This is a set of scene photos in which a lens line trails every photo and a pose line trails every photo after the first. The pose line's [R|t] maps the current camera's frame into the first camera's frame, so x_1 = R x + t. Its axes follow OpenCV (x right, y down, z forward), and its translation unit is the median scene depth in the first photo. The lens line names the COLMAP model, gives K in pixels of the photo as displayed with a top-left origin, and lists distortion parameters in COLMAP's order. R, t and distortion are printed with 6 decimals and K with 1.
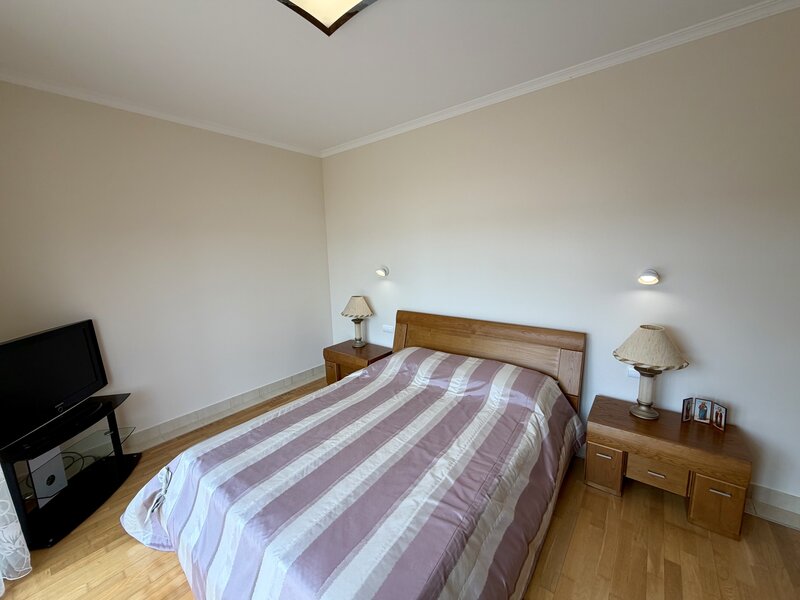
lens RADIAL K [[318.6, 0, 398.2], [0, 318.6, 299.7], [0, 0, 1]] dist [-0.001402, 0.000723]
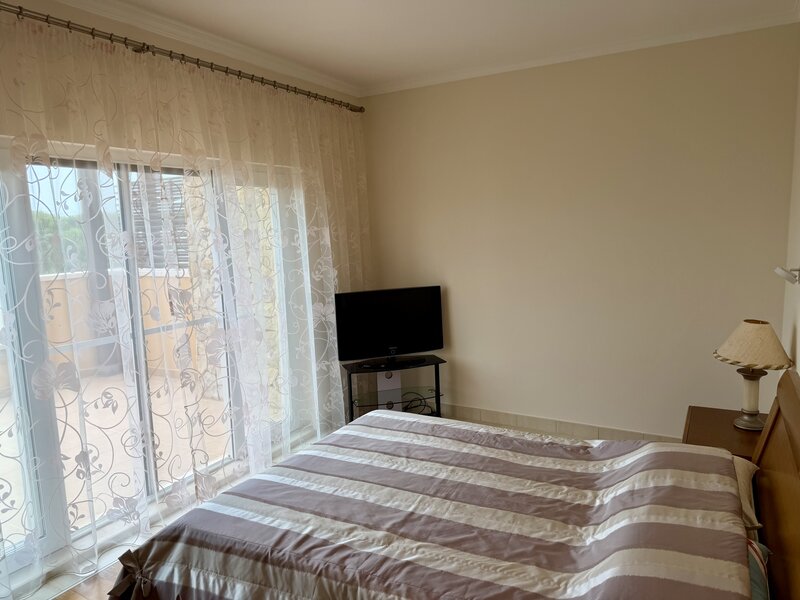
lens RADIAL K [[563.3, 0, 395.8], [0, 563.3, 303.8], [0, 0, 1]] dist [0.092979, -0.130731]
pose [[0.141700, 0.155605, -0.977603, 0.907159], [-0.123699, 0.982611, 0.138472, -0.126748], [0.982151, 0.101307, 0.158484, 0.535322]]
